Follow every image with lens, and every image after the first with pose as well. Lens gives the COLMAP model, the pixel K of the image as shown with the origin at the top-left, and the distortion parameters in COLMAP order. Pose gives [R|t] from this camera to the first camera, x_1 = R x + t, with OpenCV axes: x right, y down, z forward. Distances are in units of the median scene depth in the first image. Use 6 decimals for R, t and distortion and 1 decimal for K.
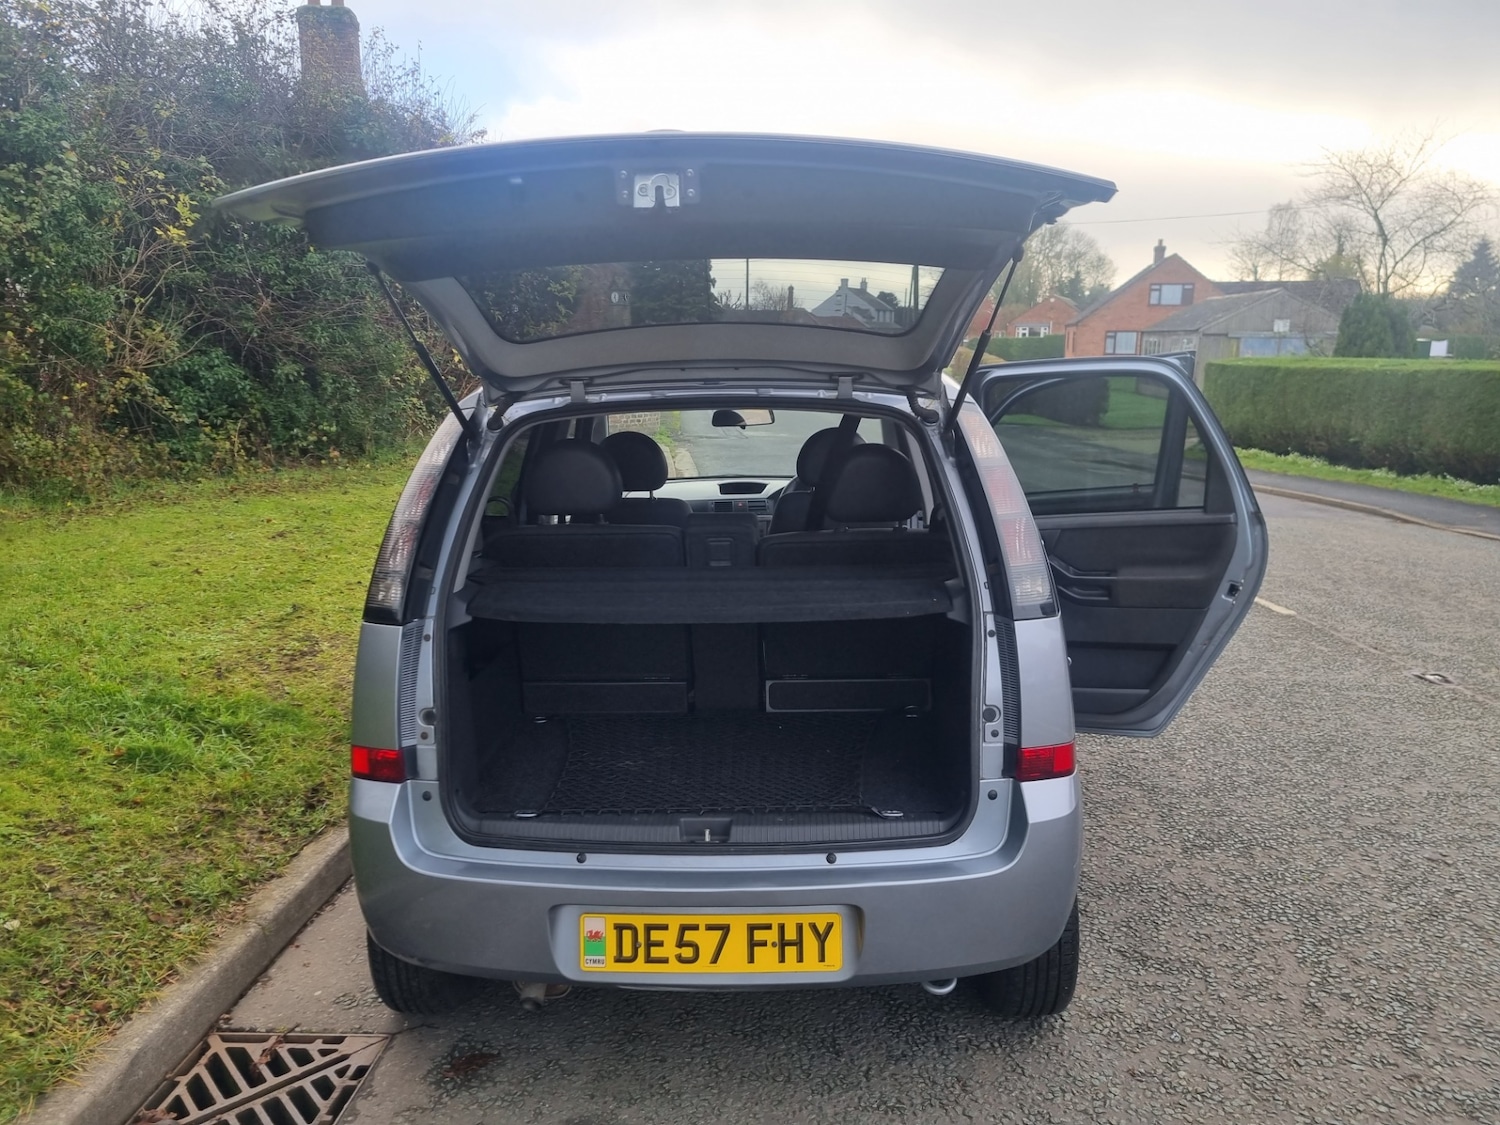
lens RADIAL K [[1126.1, 0, 755.5], [0, 1126.1, 565.2], [0, 0, 1]] dist [0.072923, -0.054356]
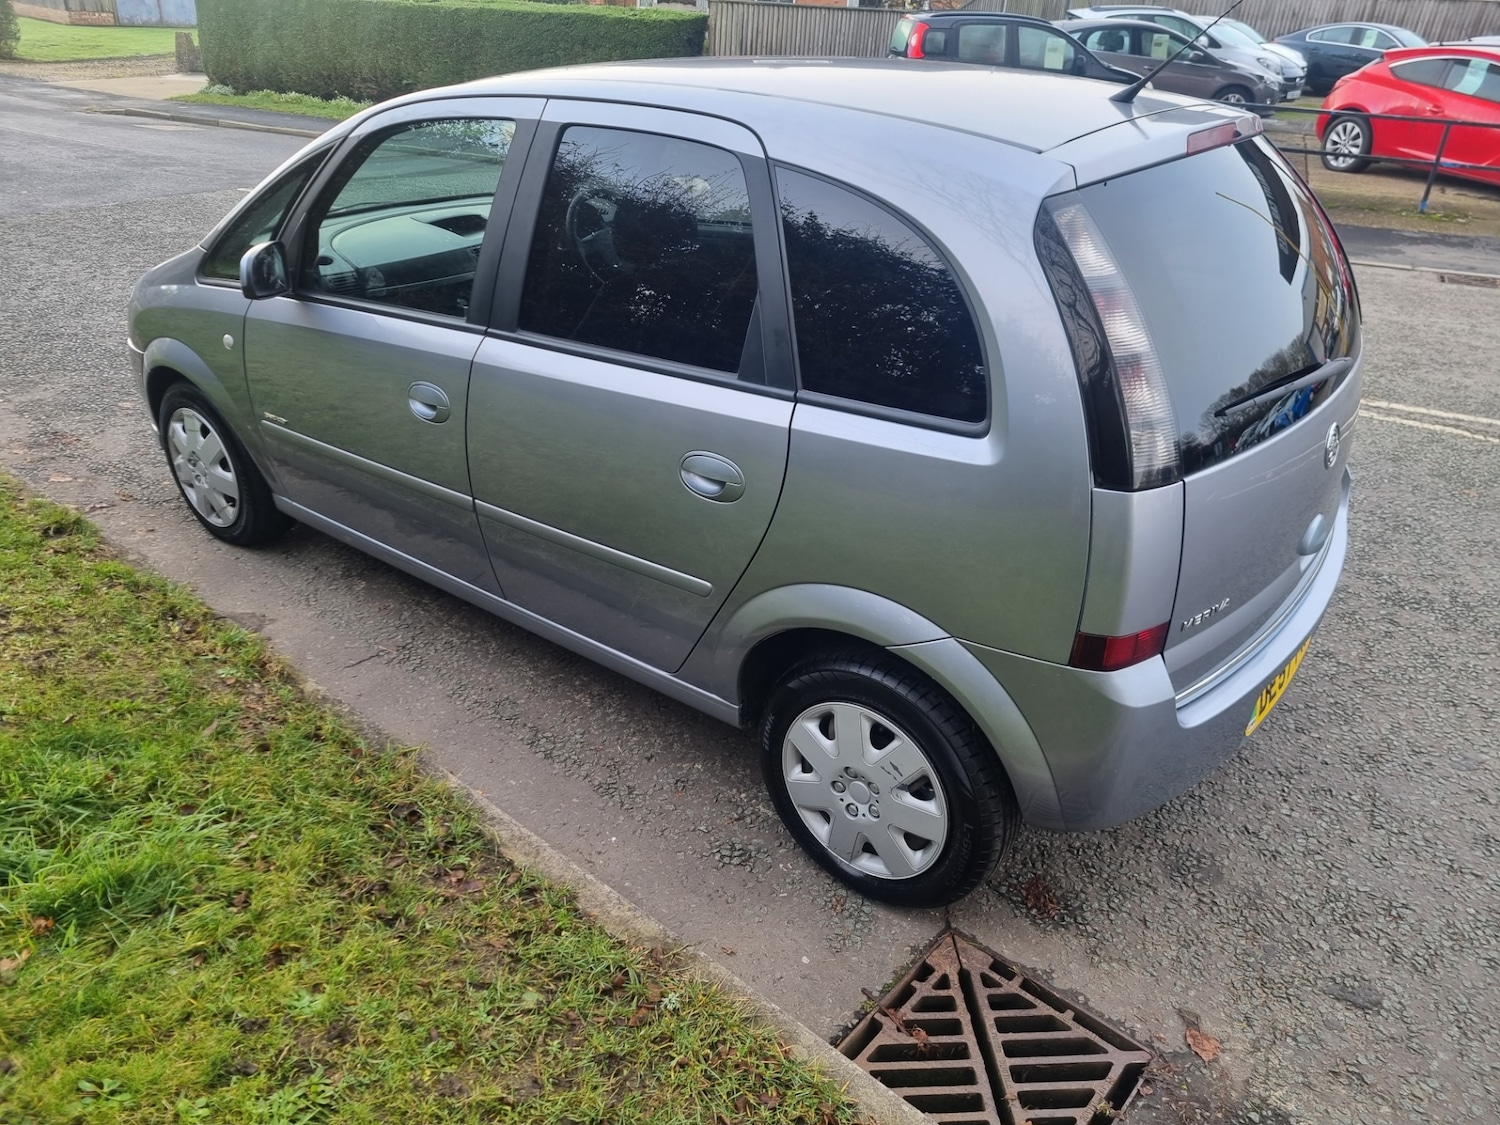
lens RADIAL K [[1117.6, 0, 735.3], [0, 1117.6, 557.9], [0, 0, 1]] dist [0.074562, -0.053436]
pose [[0.584380, -0.347030, 0.733533, -0.808028], [0.112167, 0.929811, 0.350529, -0.158316], [-0.803691, -0.122564, 0.582288, 0.549044]]
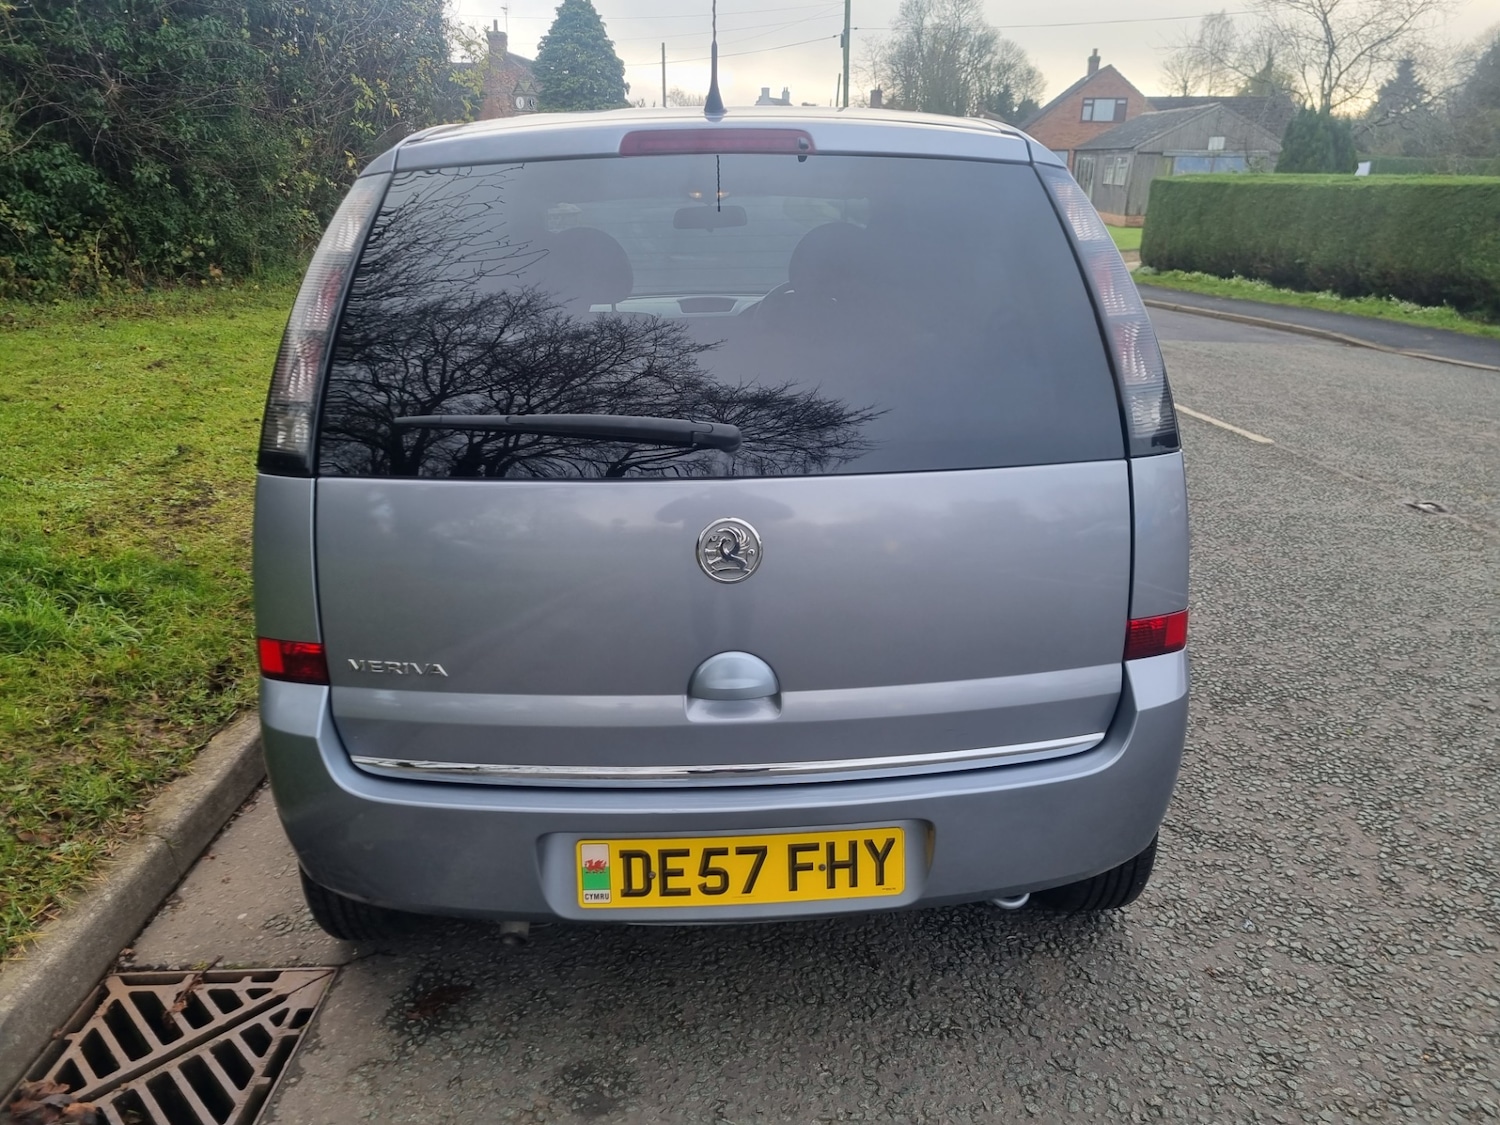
lens RADIAL K [[1116.3, 0, 771.2], [0, 1116.3, 579.4], [0, 0, 1]] dist [0.069861, -0.043030]
pose [[0.996386, -0.022660, 0.081862, -0.054837], [0.009422, 0.987296, 0.158614, 0.004141], [-0.084416, -0.157270, 0.983941, 0.173619]]
